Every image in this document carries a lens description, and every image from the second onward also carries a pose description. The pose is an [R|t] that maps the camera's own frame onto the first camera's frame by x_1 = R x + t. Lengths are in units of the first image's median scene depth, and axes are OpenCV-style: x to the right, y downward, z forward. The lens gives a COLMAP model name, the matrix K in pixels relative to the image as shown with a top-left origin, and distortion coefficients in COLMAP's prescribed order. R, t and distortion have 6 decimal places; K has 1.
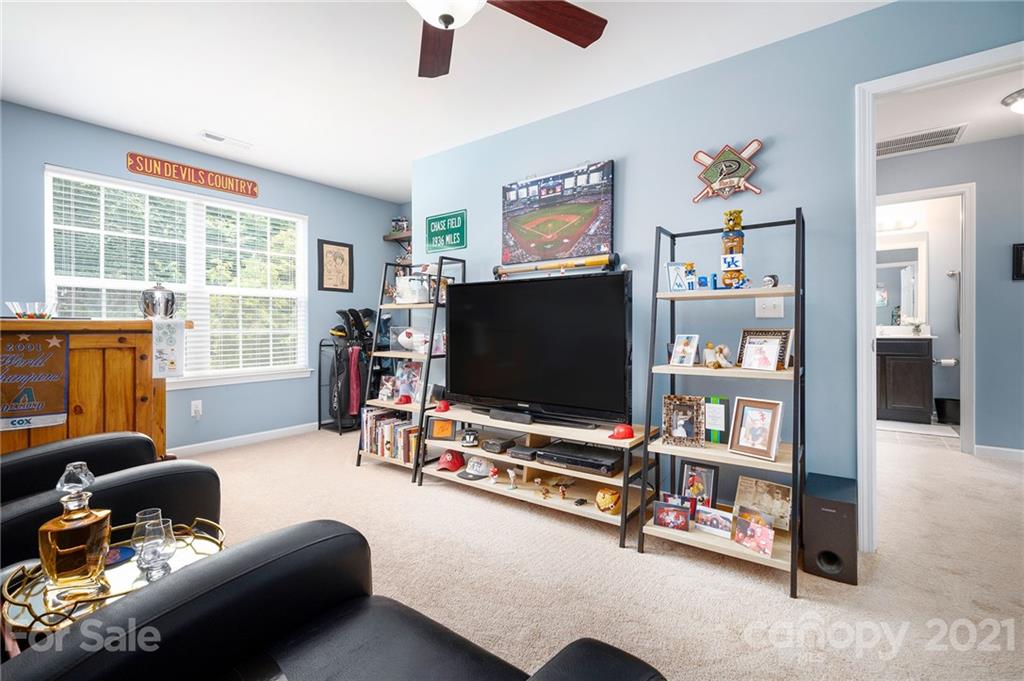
lens RADIAL K [[465.4, 0, 508.6], [0, 465.4, 331.2], [0, 0, 1]] dist [-0.000962, -0.000051]
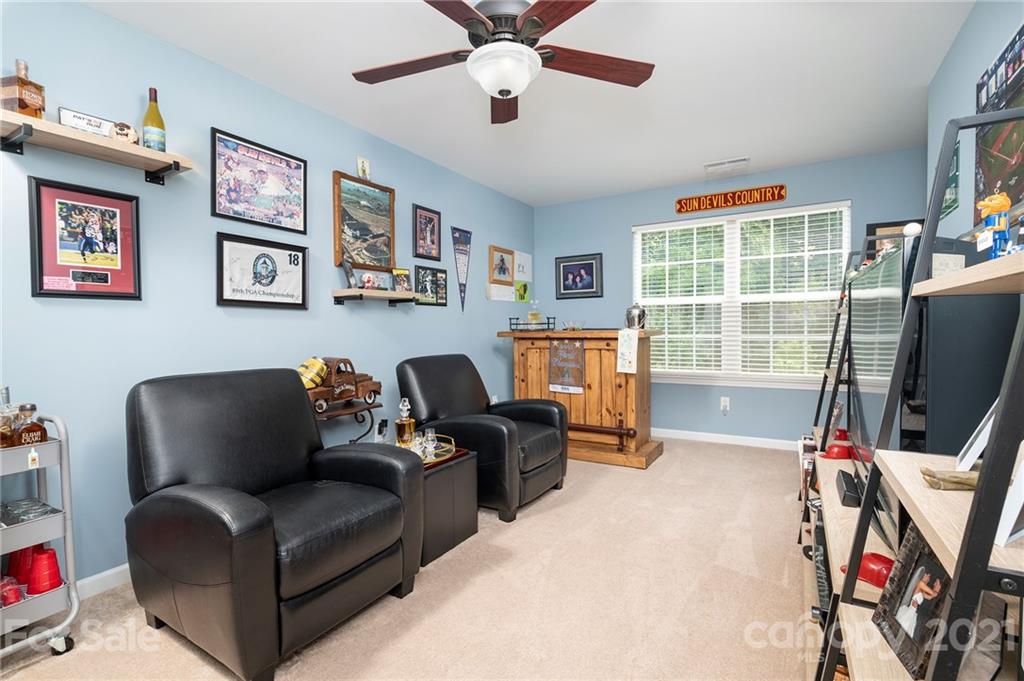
lens RADIAL K [[465.4, 0, 508.9], [0, 465.4, 343.6], [0, 0, 1]] dist [-0.000962, -0.000051]
pose [[0.116439, 0.032686, -0.992660, 0.449425], [0.003943, 0.999435, 0.033372, -0.024706], [0.993190, -0.007800, 0.116244, 0.373950]]
